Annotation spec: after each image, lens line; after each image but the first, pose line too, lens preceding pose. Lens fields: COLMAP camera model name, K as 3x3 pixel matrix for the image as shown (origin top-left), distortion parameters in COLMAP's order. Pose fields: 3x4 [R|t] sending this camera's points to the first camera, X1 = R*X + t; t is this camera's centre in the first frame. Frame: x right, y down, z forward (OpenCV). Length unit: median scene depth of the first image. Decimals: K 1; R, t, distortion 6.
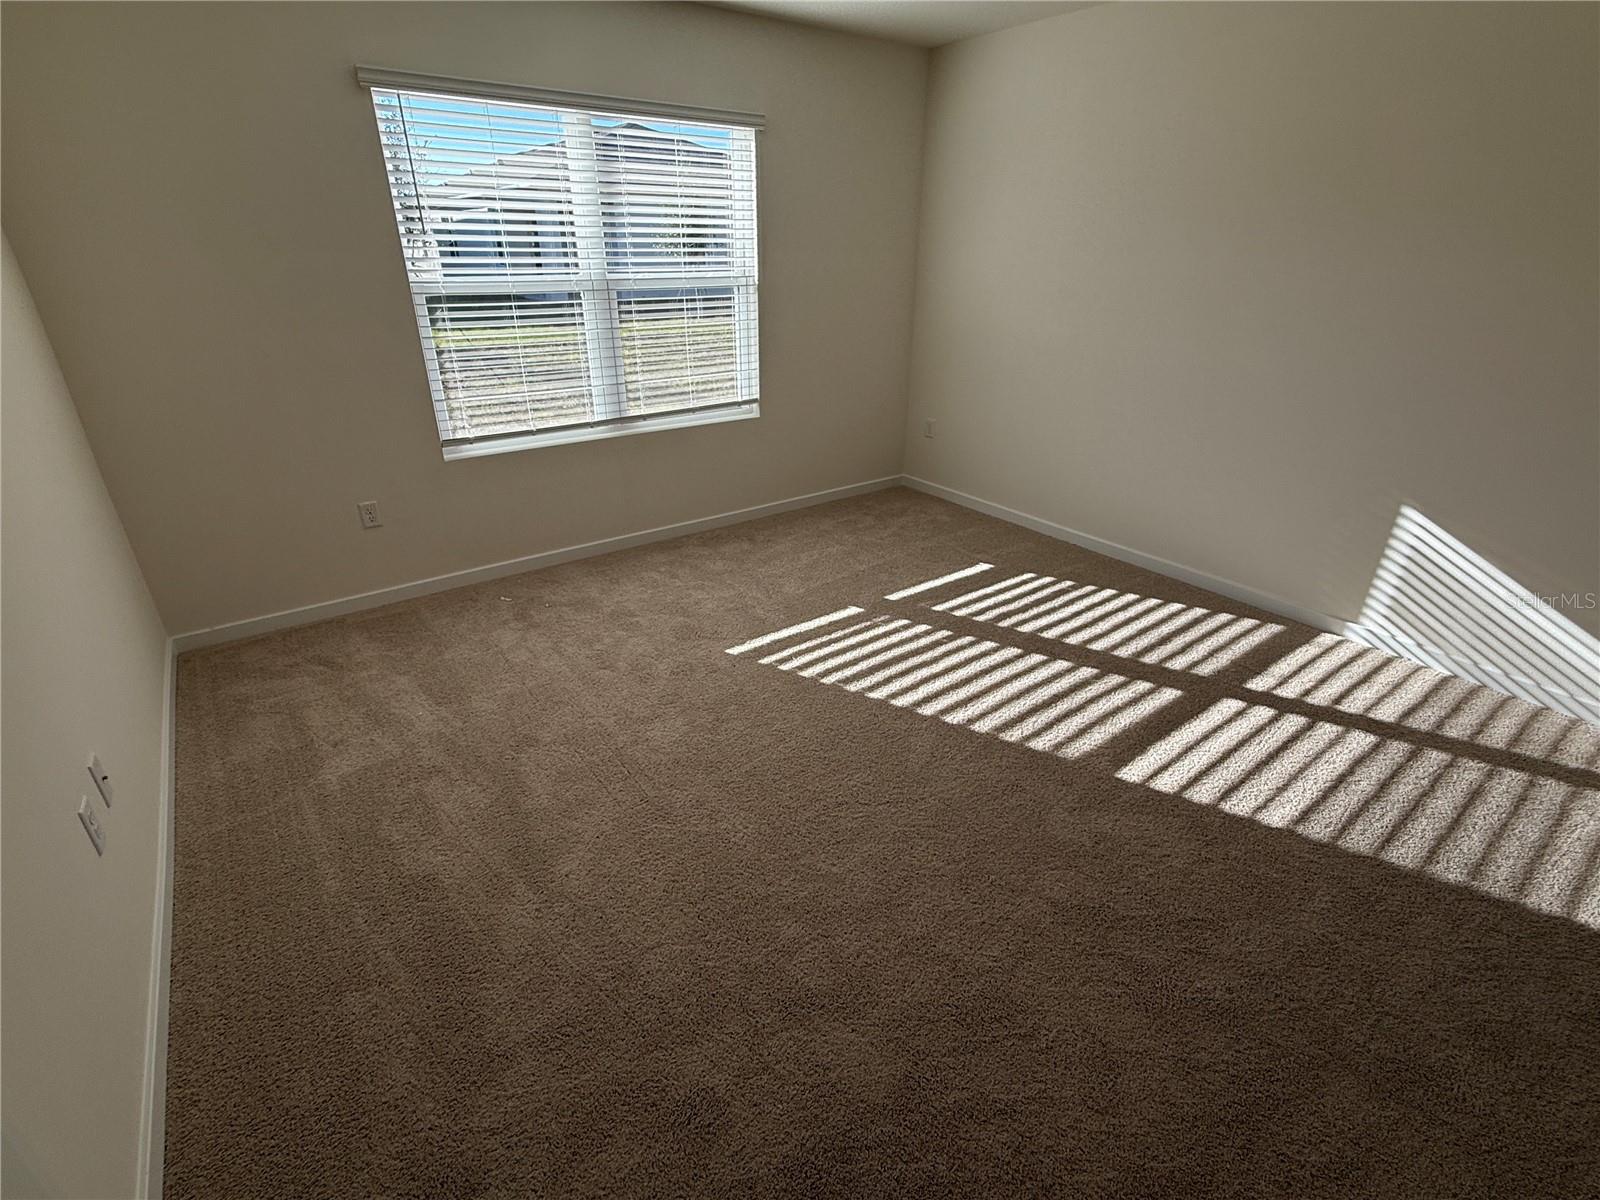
lens RADIAL K [[789.0, 0, 800.0], [0, 789.0, 600.0], [0, 0, 1]] dist [0.001381, 0.000122]
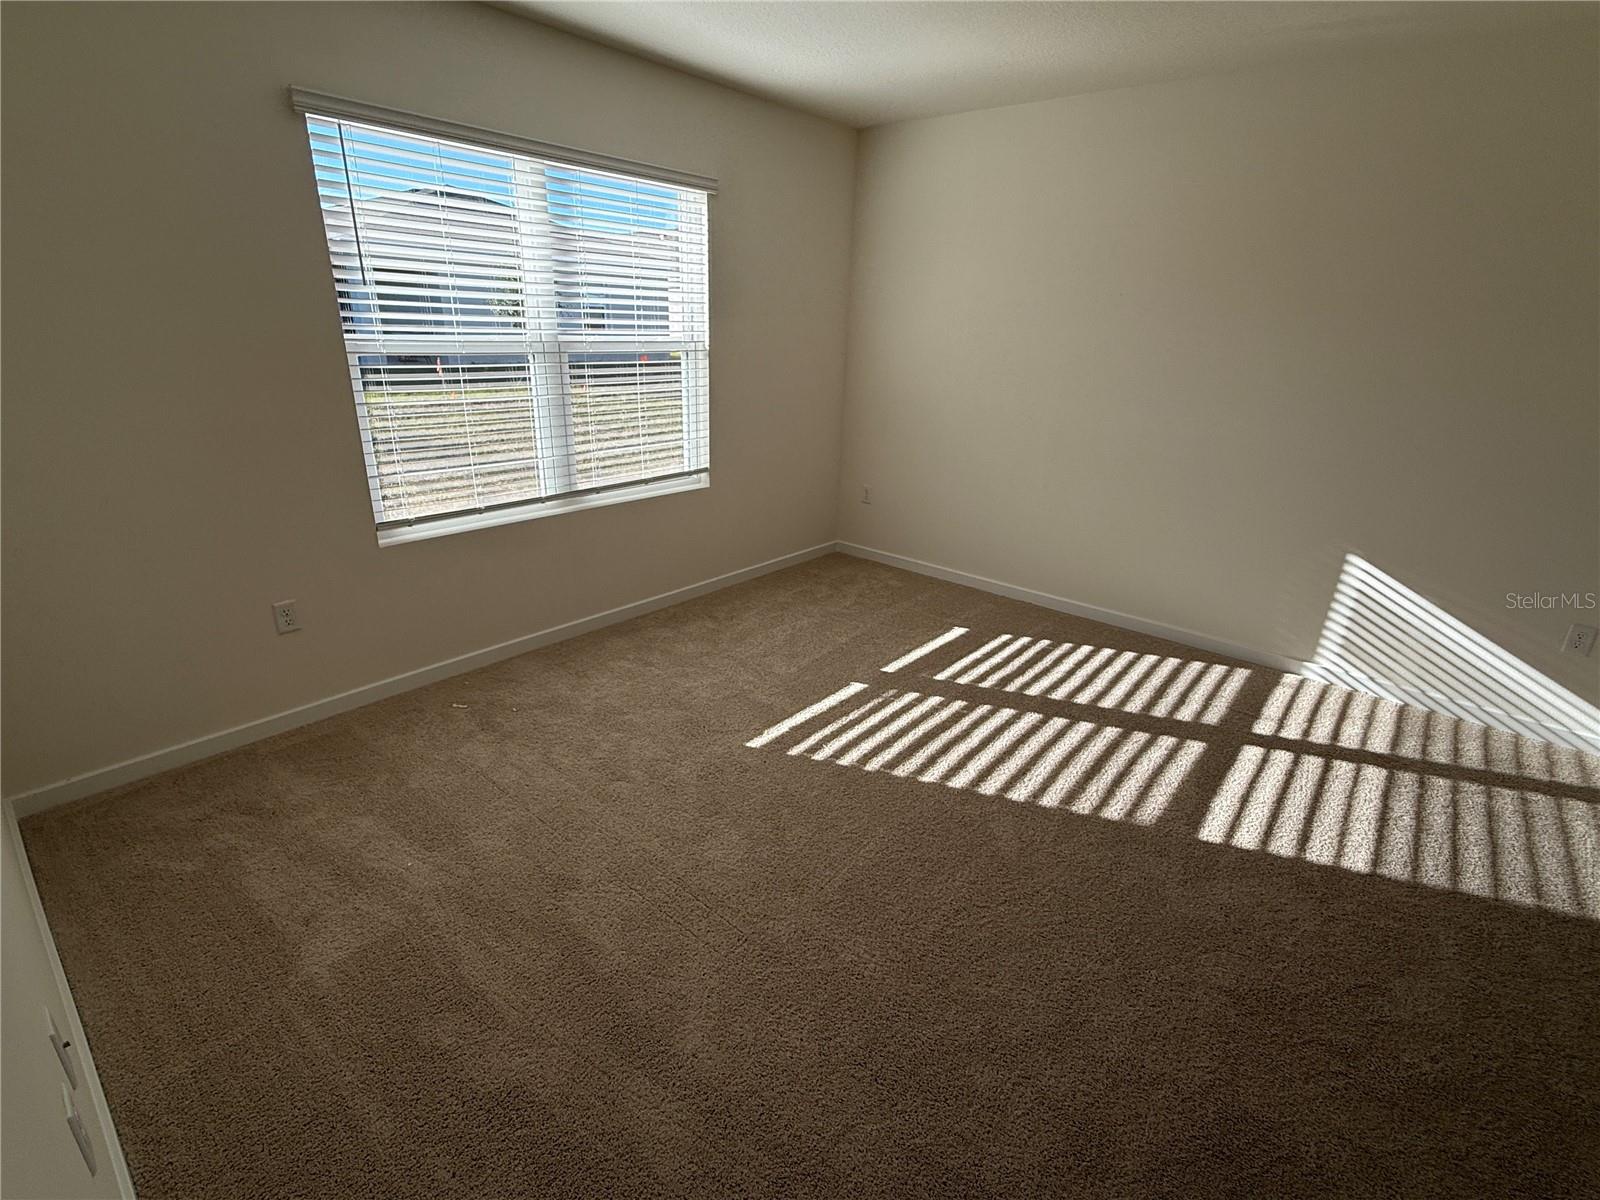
lens RADIAL K [[783.9, 0, 800.0], [0, 783.9, 600.0], [0, 0, 1]] dist [0.000121, -0.000377]
pose [[0.972205, -0.054928, 0.227597, -0.216480], [0.072634, 0.994888, -0.070159, -0.030614], [-0.222580, 0.084740, 0.971225, 0.099307]]
